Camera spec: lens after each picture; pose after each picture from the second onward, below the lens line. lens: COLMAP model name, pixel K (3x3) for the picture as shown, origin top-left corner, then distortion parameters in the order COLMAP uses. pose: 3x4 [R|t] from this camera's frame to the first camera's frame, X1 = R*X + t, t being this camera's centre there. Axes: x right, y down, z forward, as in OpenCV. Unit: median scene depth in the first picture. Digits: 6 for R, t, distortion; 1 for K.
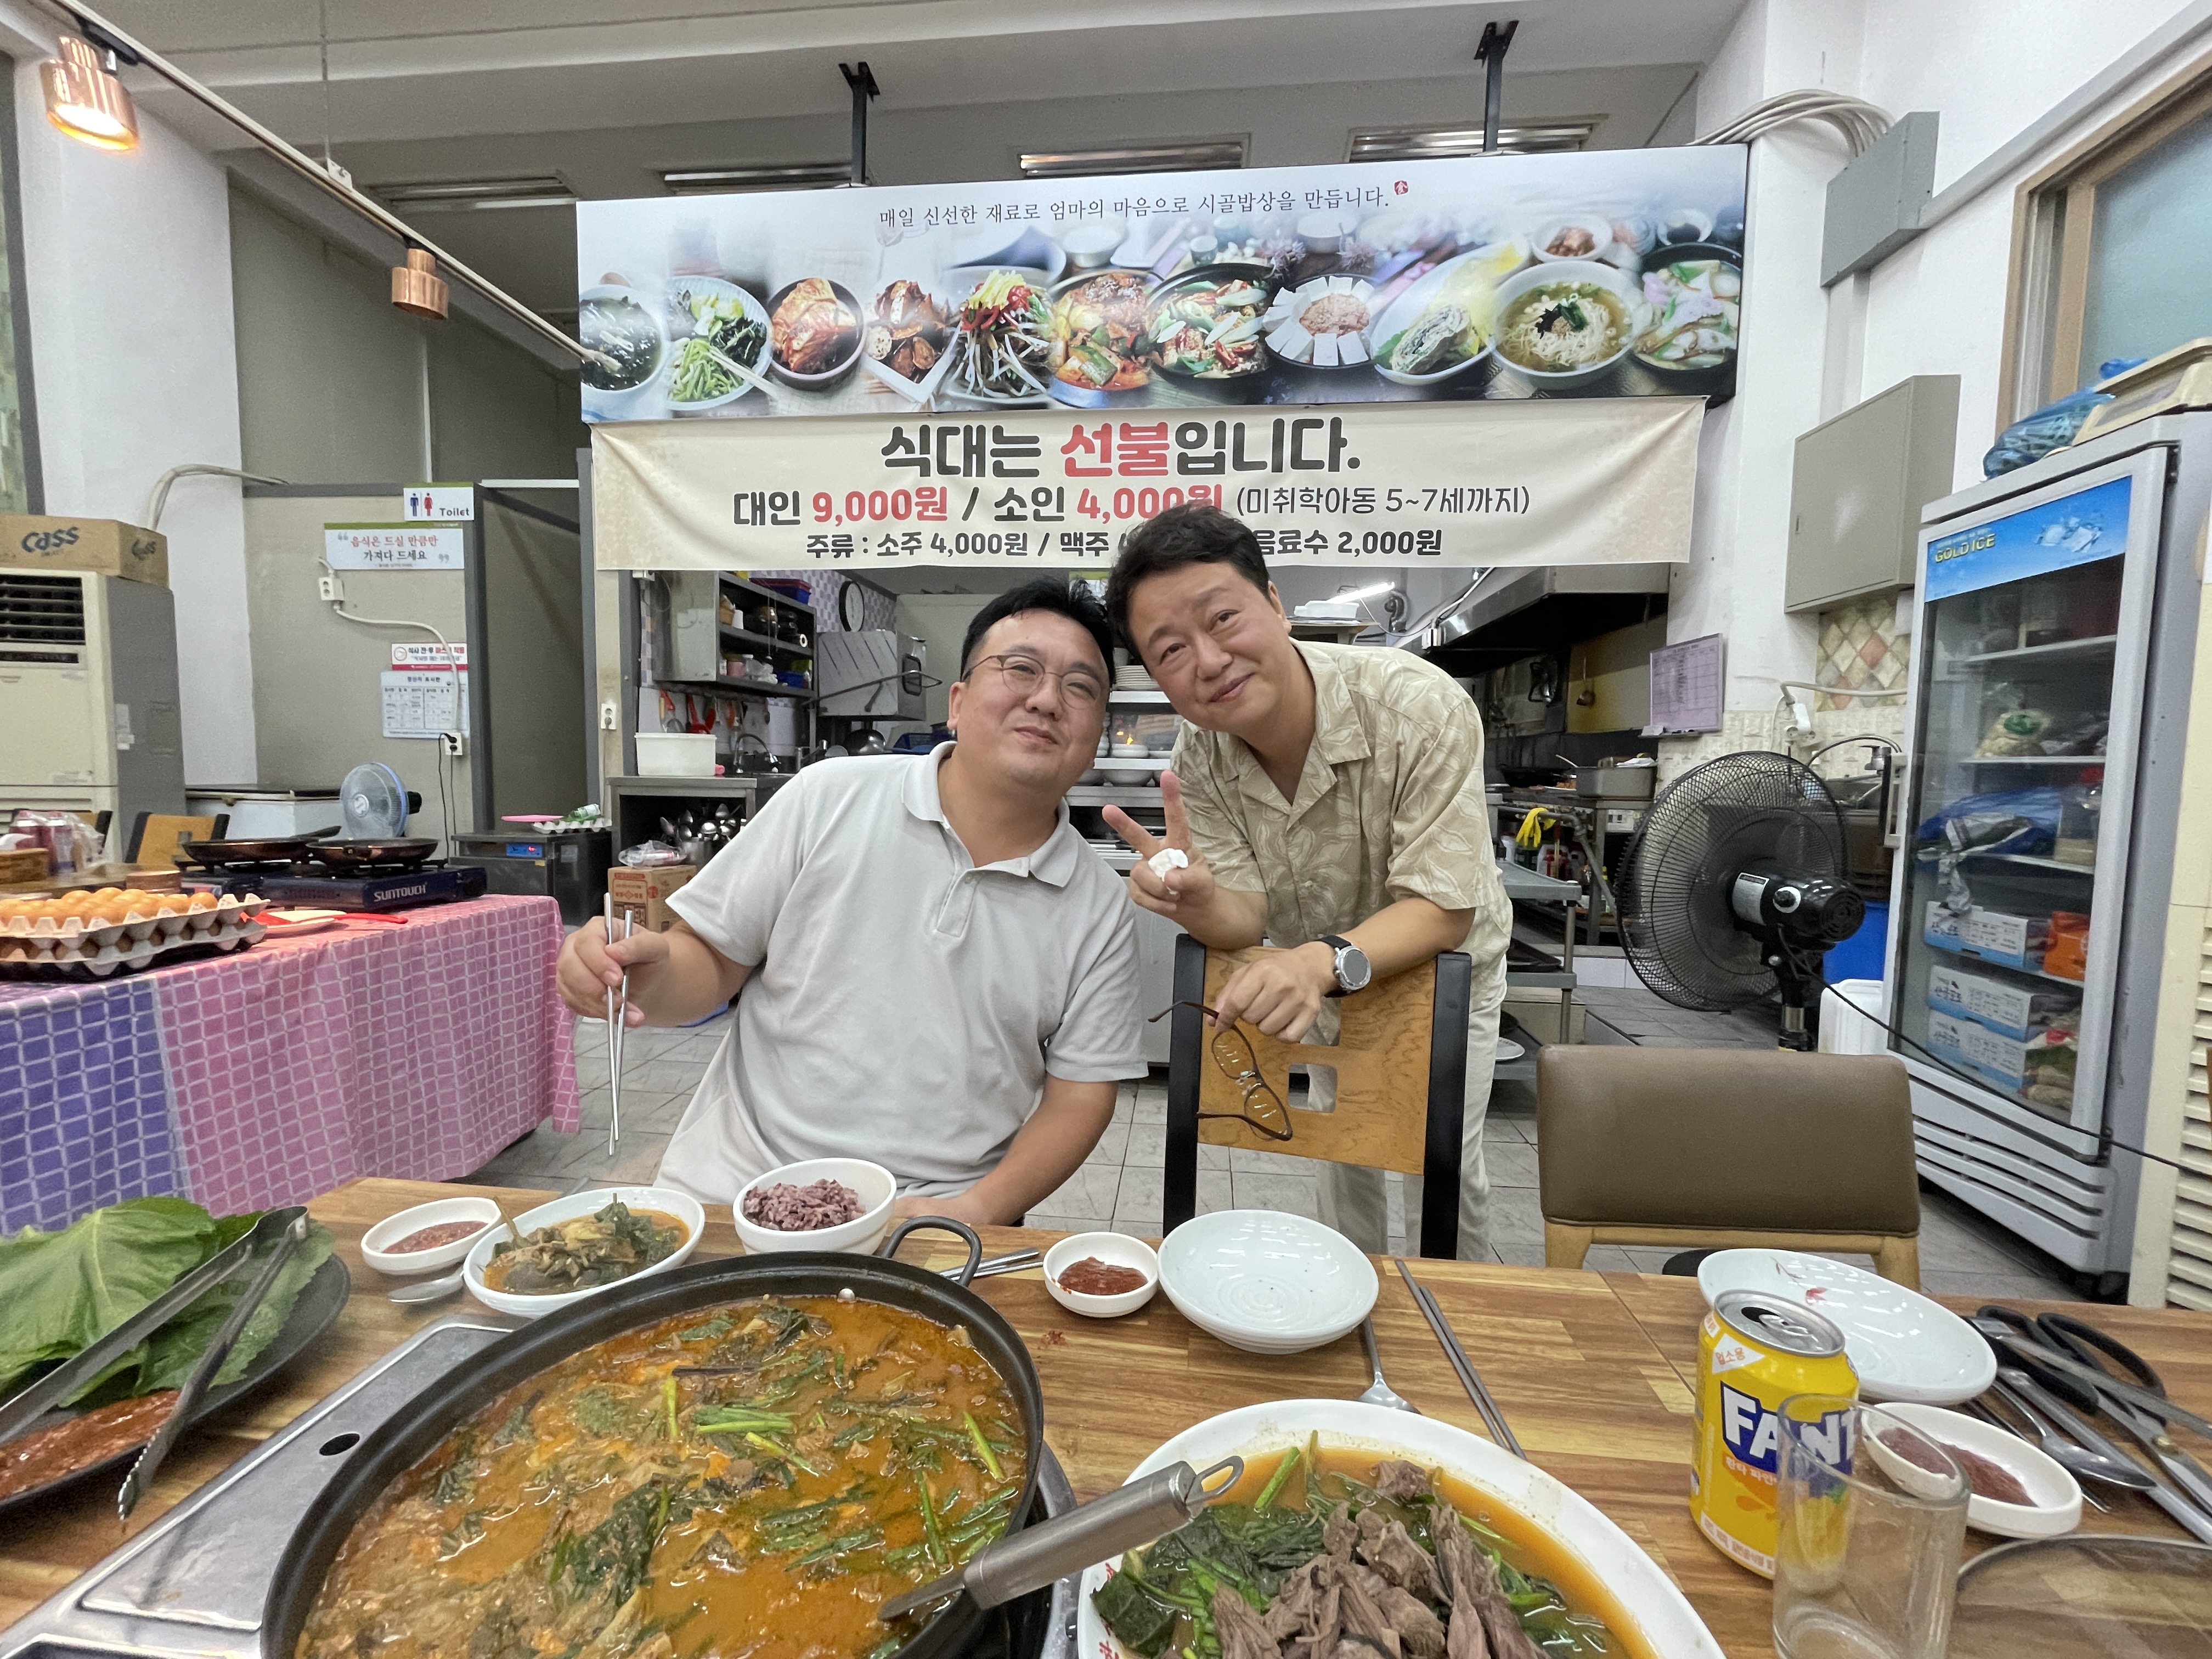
lens RADIAL K [[904.7, 0, 1106.0], [0, 904.7, 829.5], [0, 0, 1]] dist [-0.003260, 0.000311]
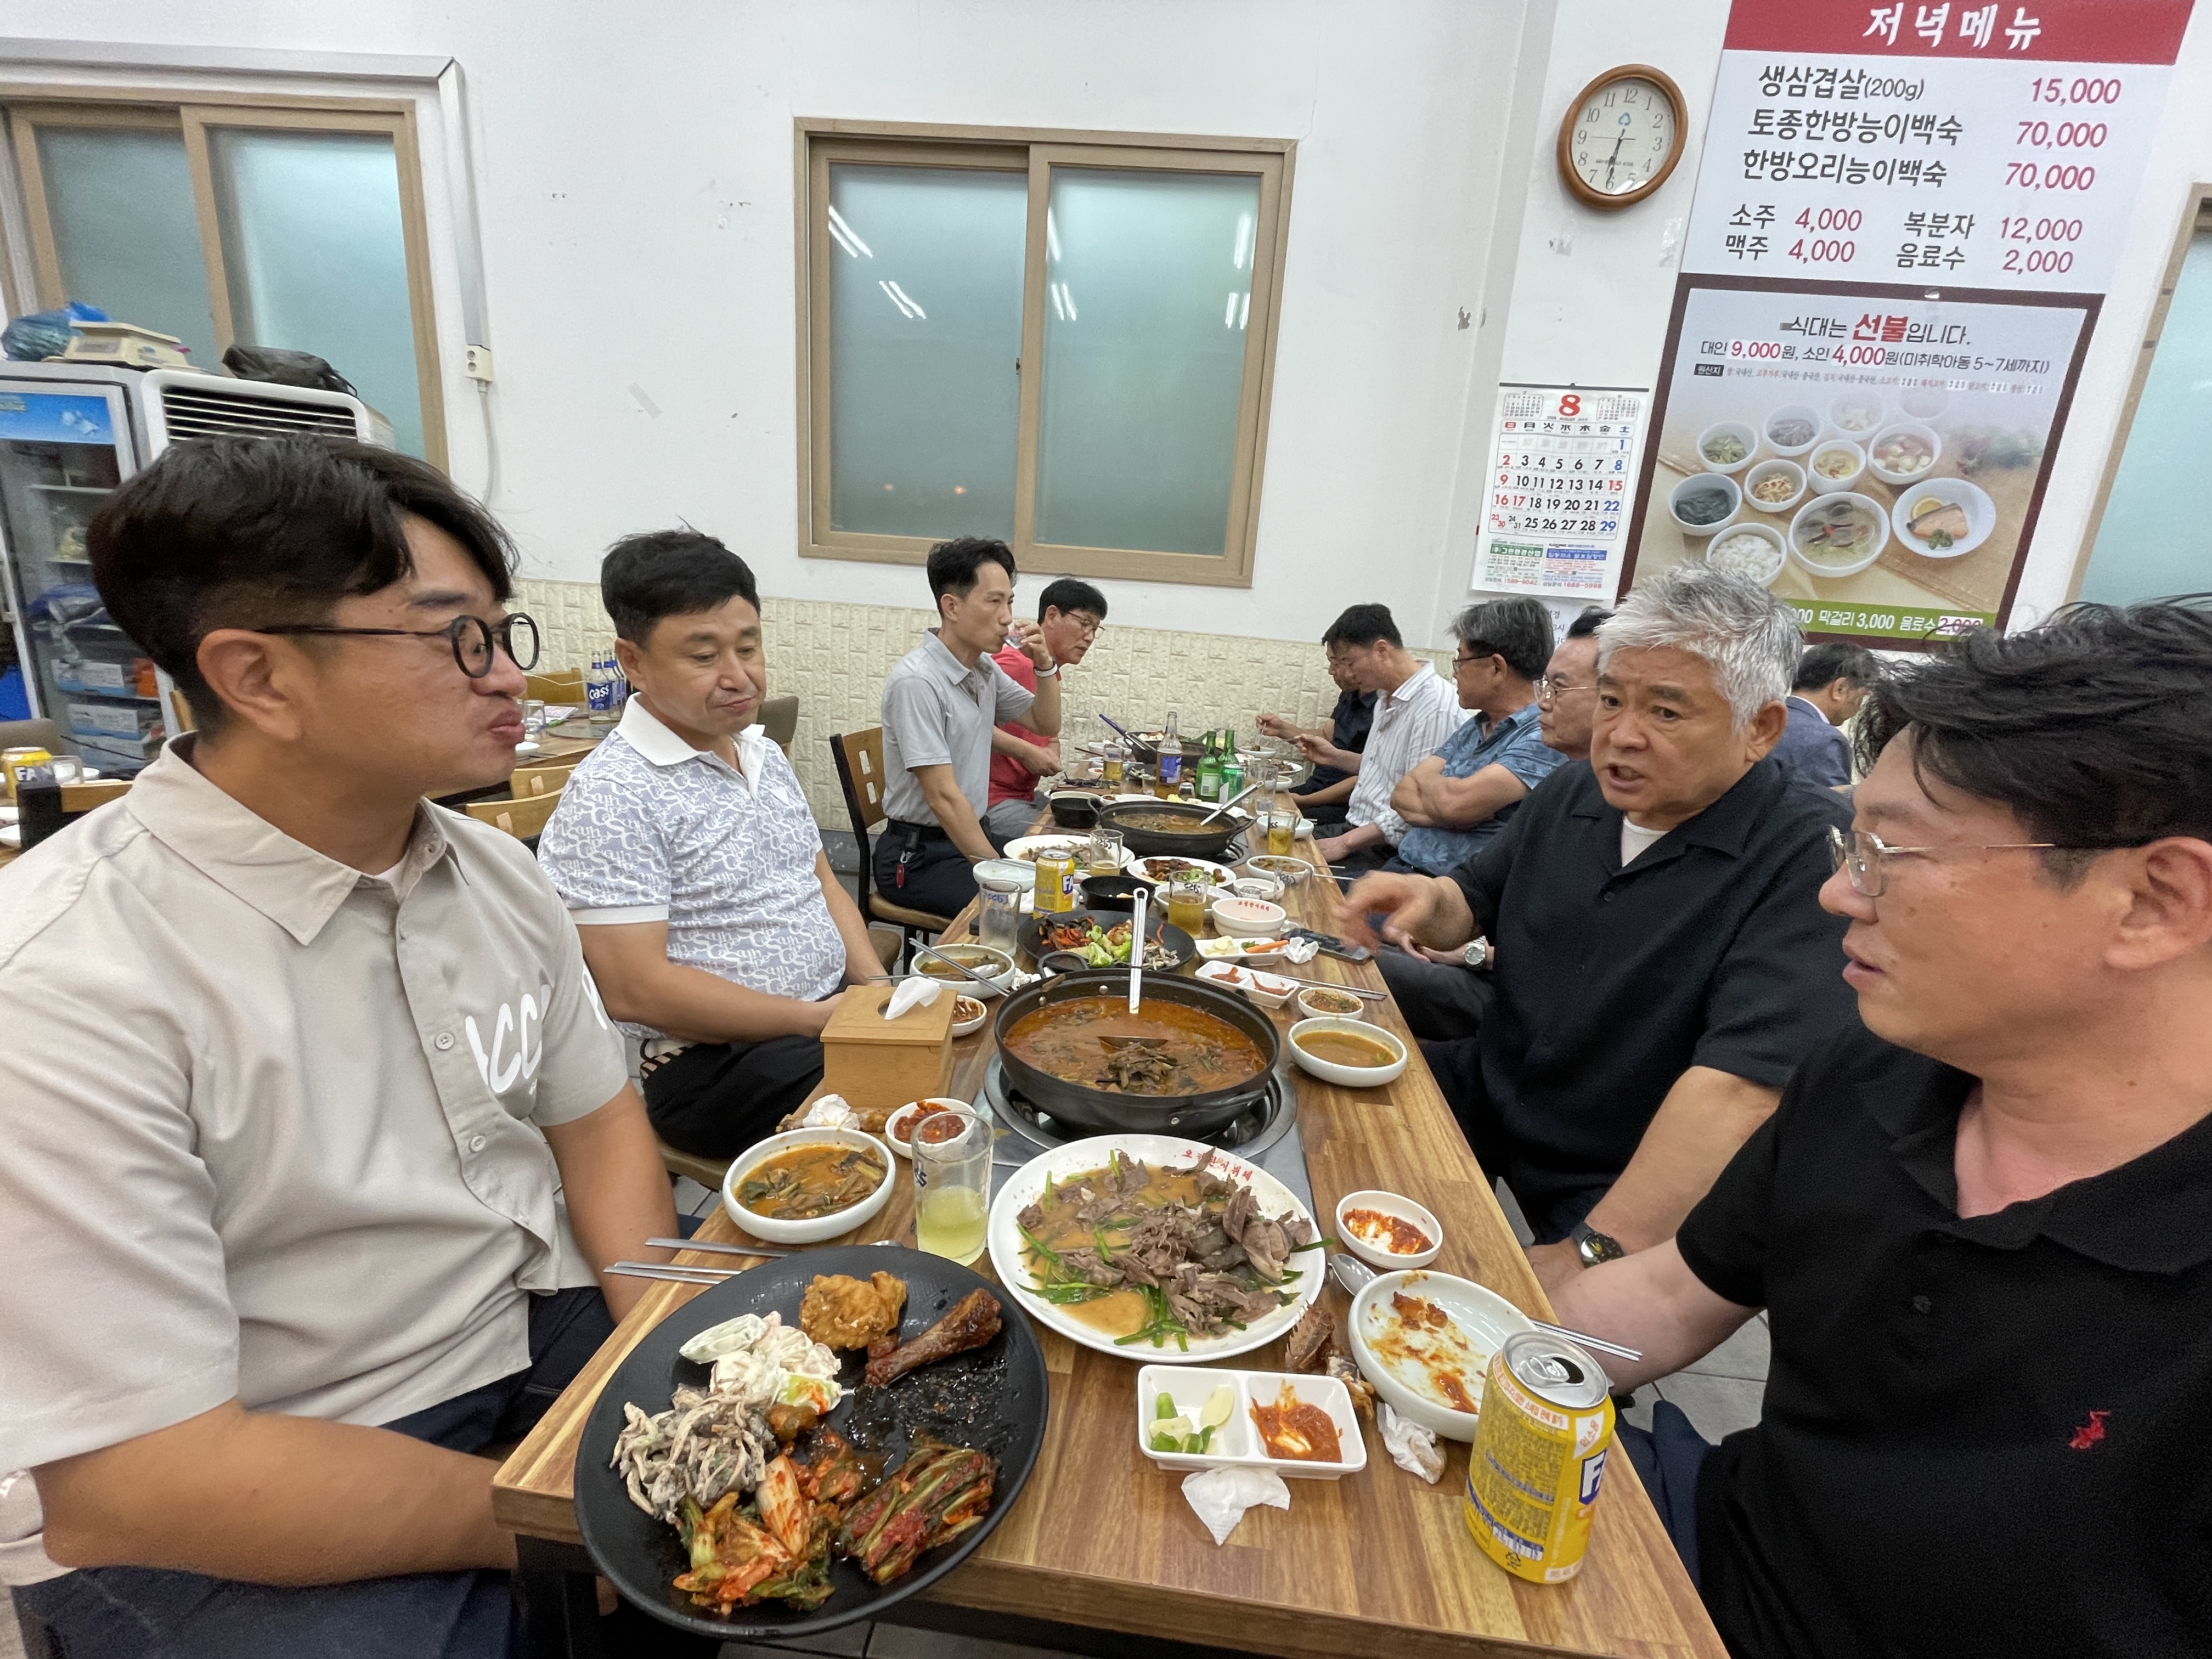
lens RADIAL K [[904.7, 0, 1106.0], [0, 904.7, 829.5], [0, 0, 1]] dist [-0.003260, 0.000311]
pose [[-0.021249, -0.254869, 0.966742, -0.610827], [0.003481, 0.966936, 0.254996, -0.020538], [-0.999768, 0.008783, -0.019660, -0.682673]]
